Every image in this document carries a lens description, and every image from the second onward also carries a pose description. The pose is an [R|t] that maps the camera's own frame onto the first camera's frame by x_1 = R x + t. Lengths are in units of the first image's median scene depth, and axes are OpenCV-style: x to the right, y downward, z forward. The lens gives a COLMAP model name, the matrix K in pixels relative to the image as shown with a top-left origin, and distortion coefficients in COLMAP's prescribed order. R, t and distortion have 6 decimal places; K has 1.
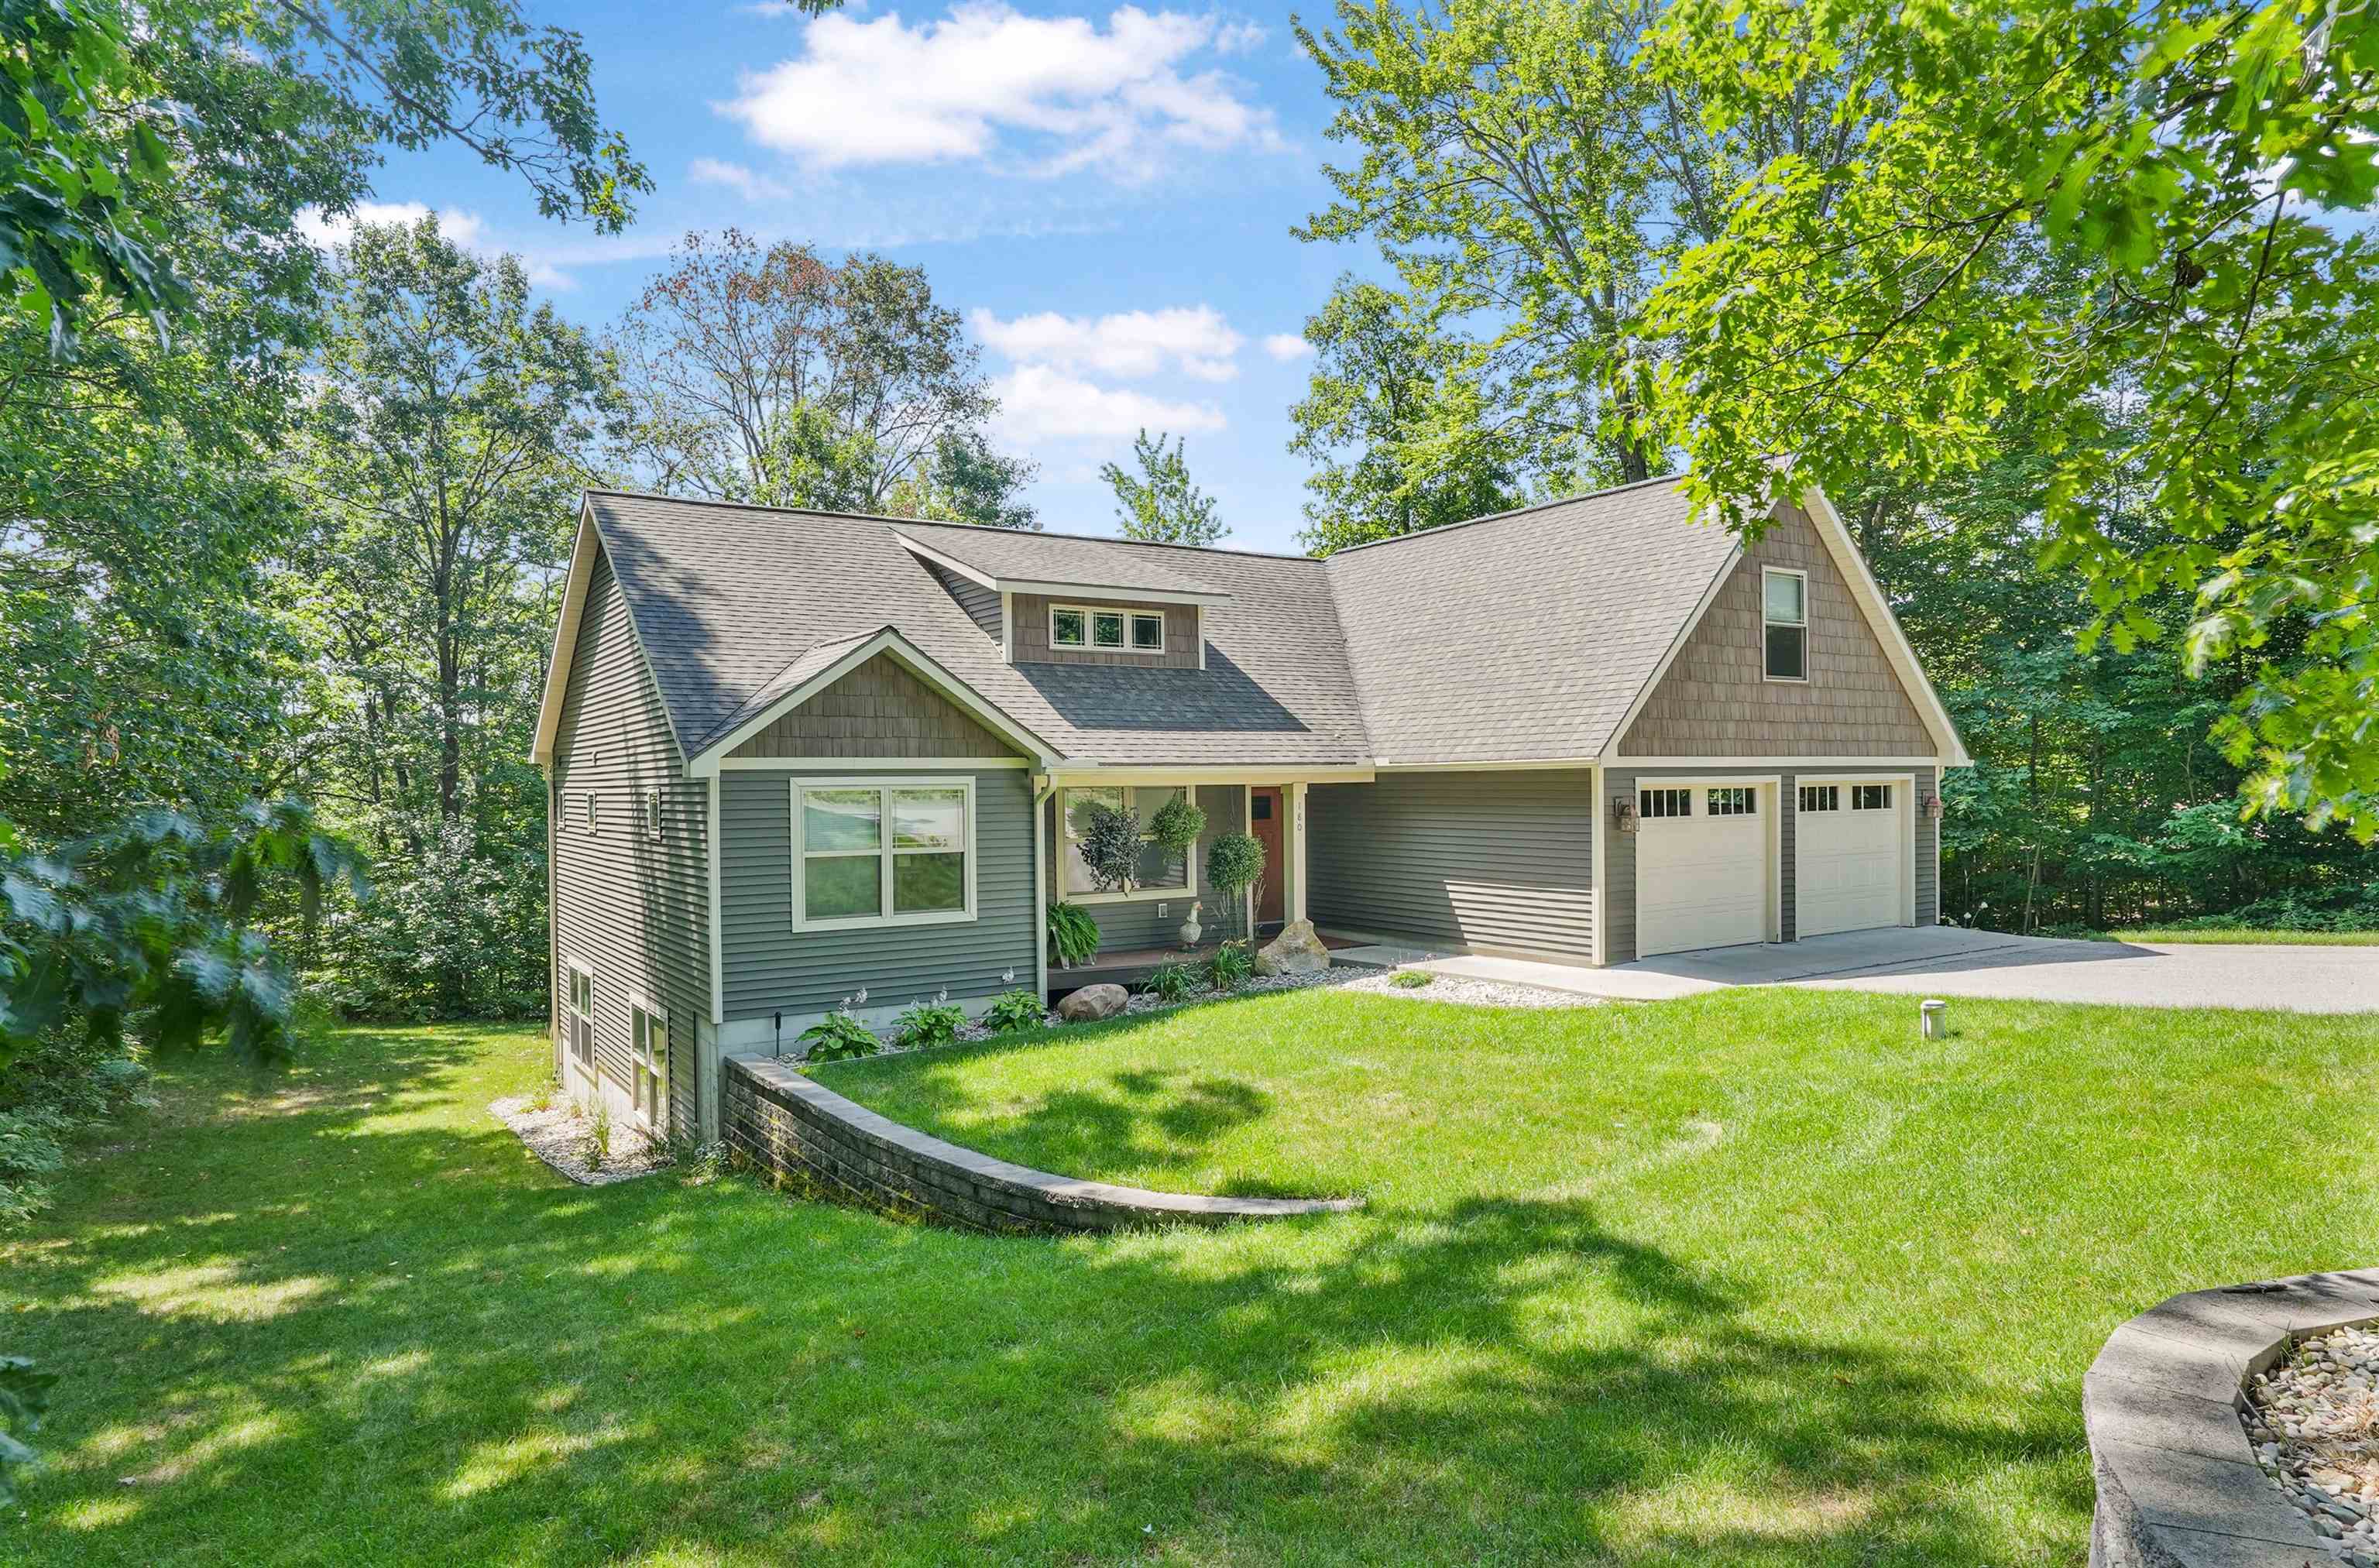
lens RADIAL K [[1403.1, 0, 1190.7], [0, 1403.1, 728.6], [0, 0, 1]] dist [-0.000641, 0.000984]
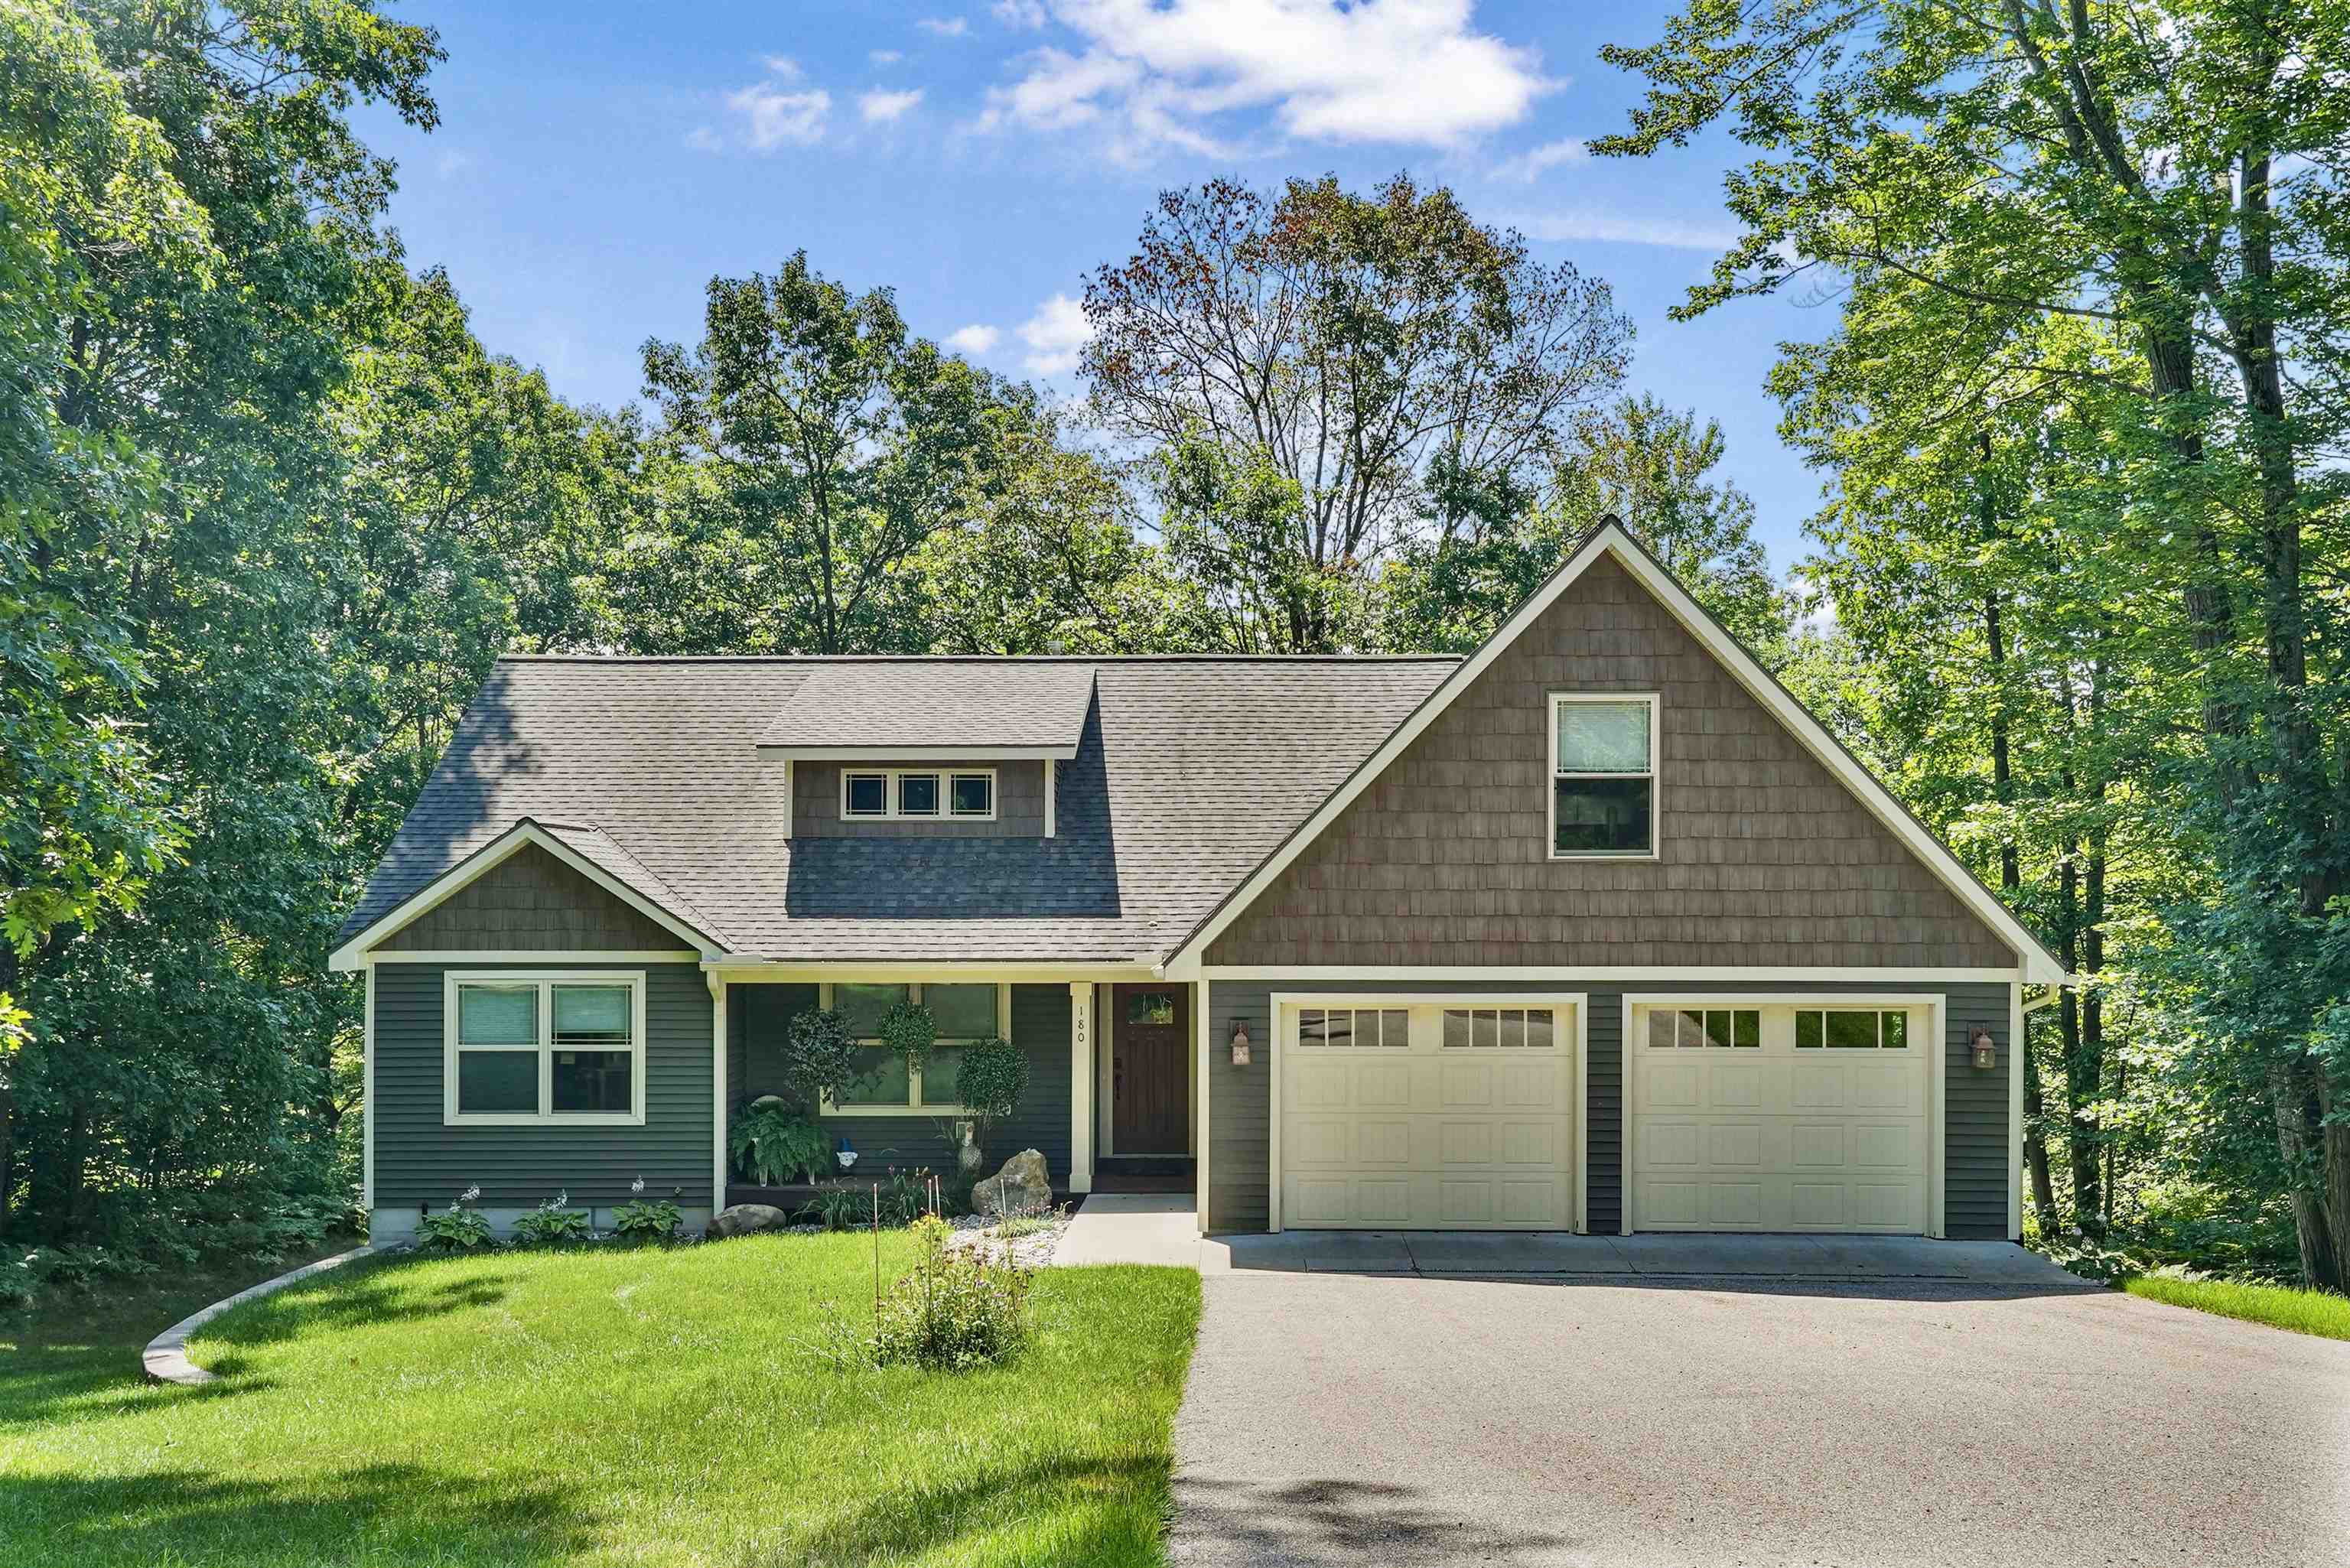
lens RADIAL K [[2388.6, 0, 1175.0], [0, 2388.6, 784.0], [0, 0, 1]] dist [0.145093, 0.024423]
pose [[0.822949, -0.017981, -0.567831, 1.051104], [0.010667, 0.999812, -0.016199, -0.060568], [0.568015, 0.007274, 0.822986, -0.126403]]
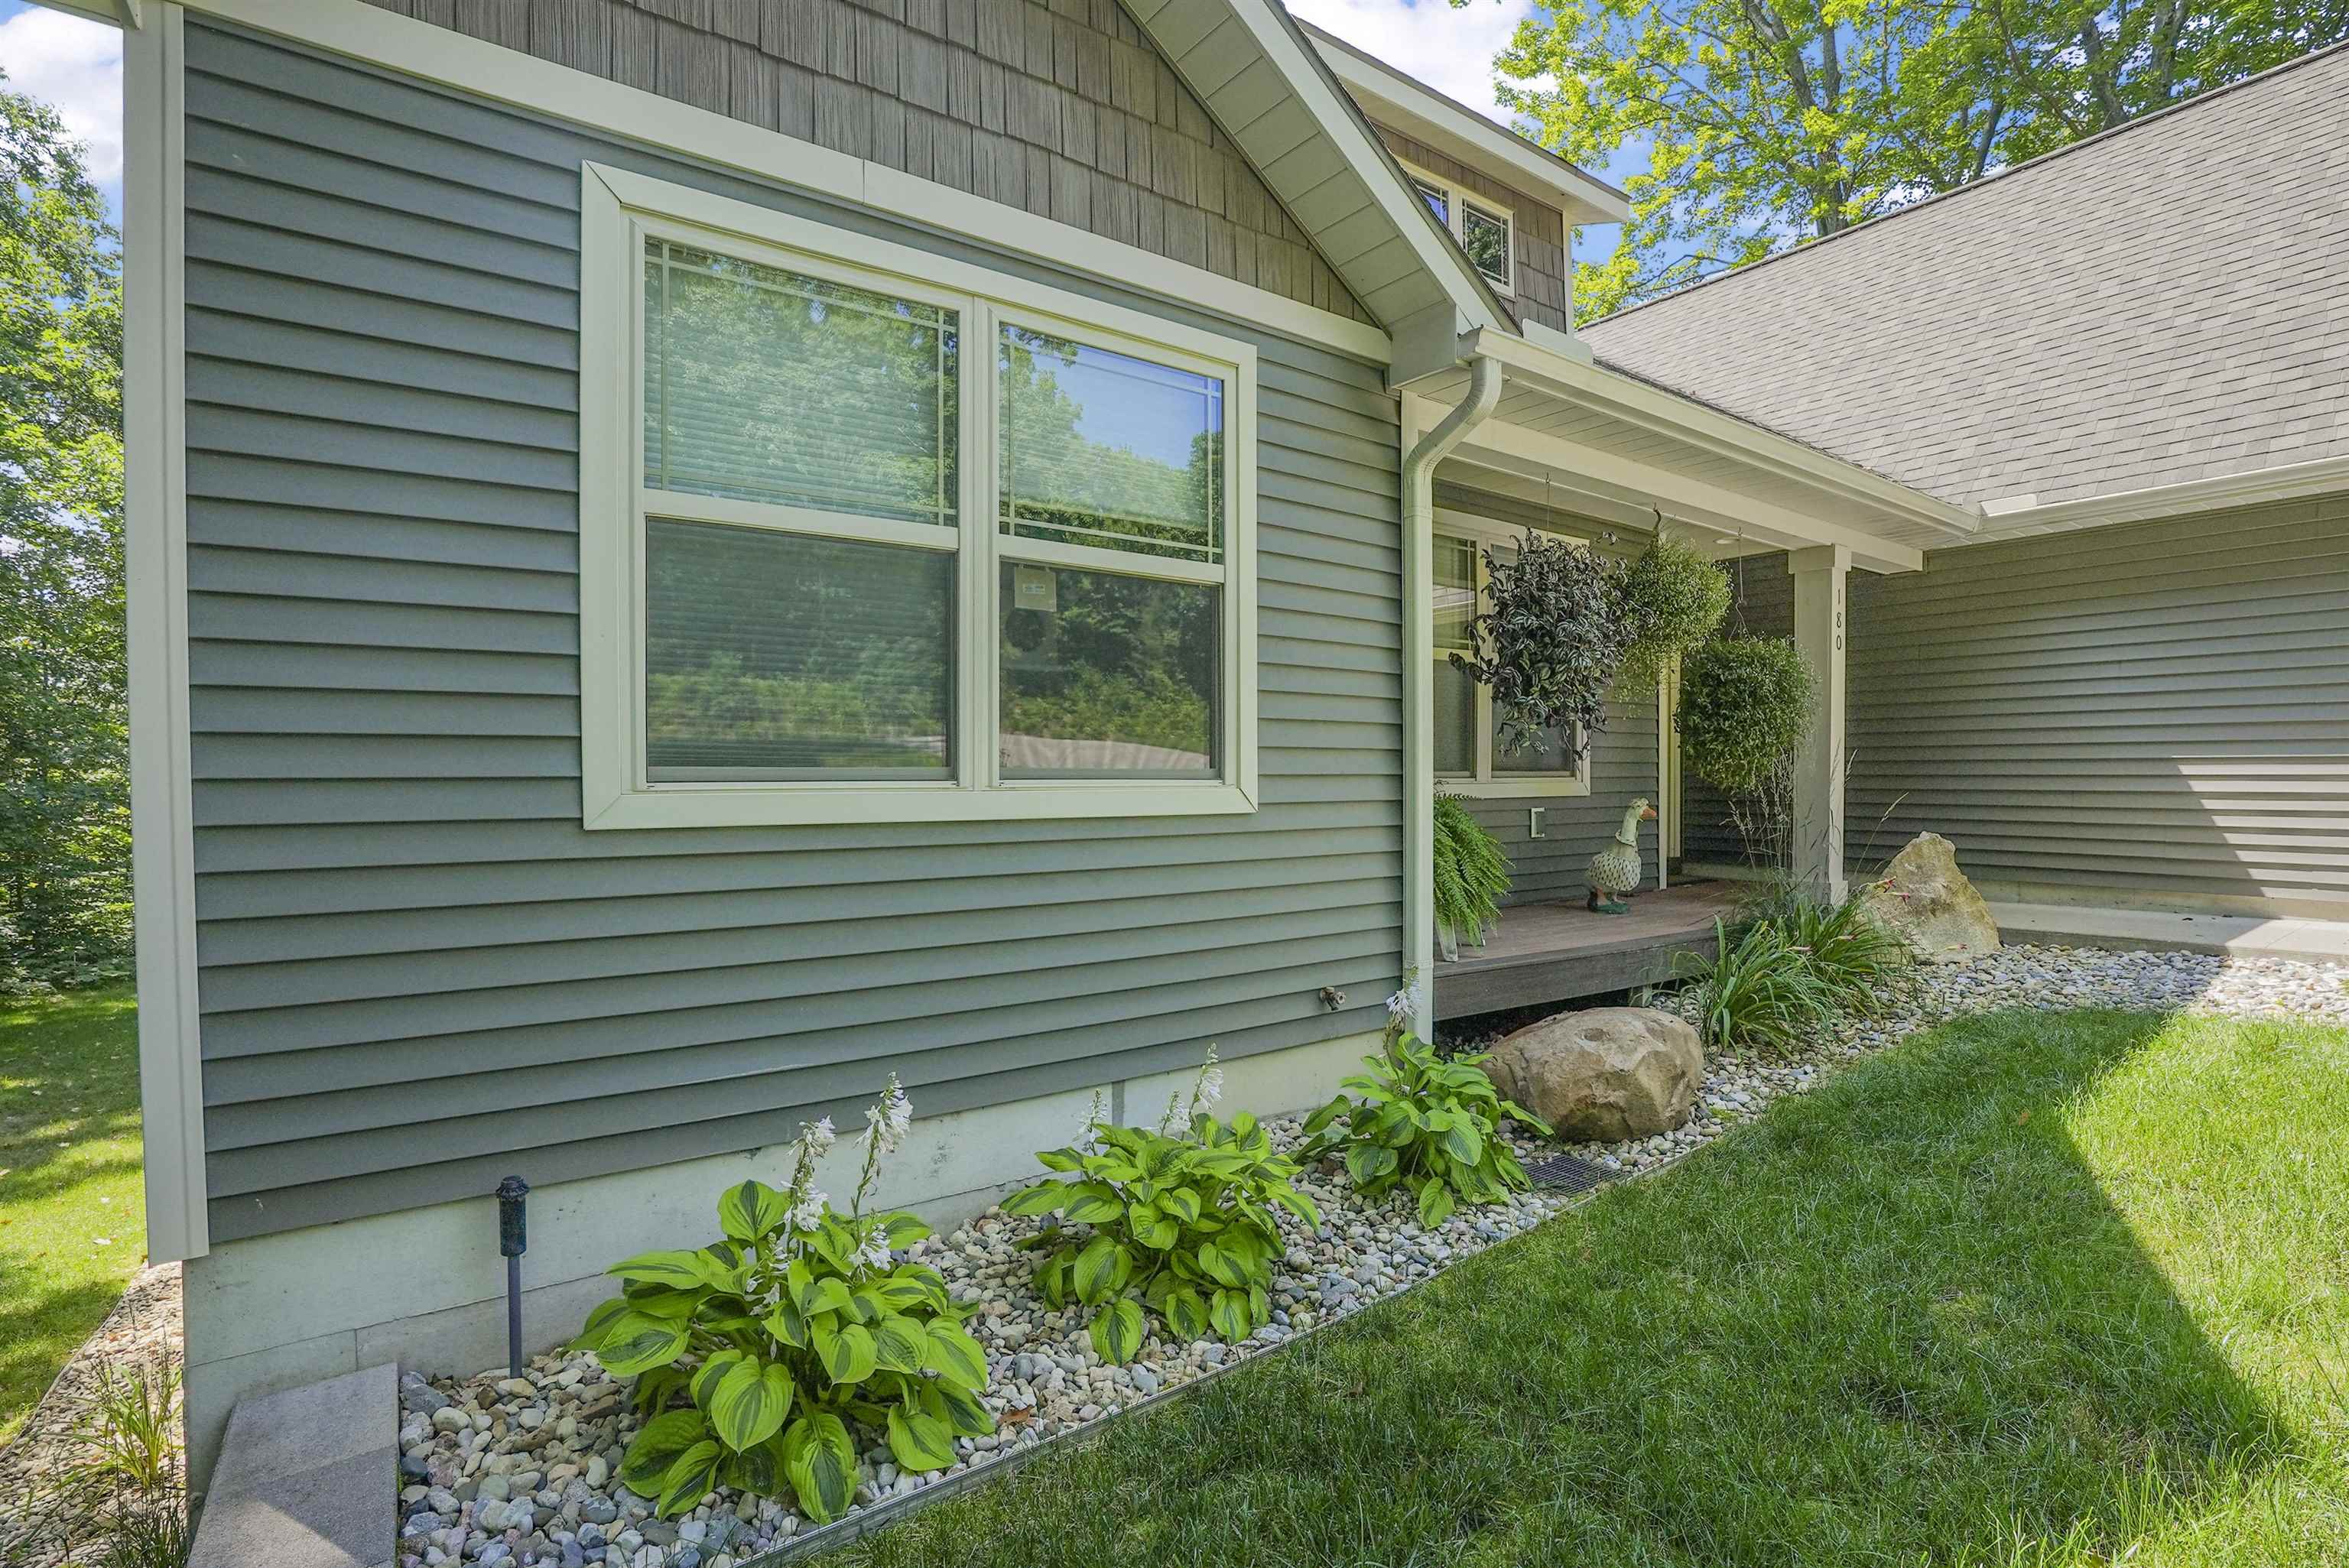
lens RADIAL K [[1094.6, 0, 1178.4], [0, 1094.6, 760.8], [0, 0, 1]] dist [-0.070313, 0.027112]
pose [[0.998991, 0.011949, 0.043285, -0.179011], [-0.013288, 0.999438, 0.030764, 0.117231], [-0.042893, -0.031308, 0.998589, 0.756652]]
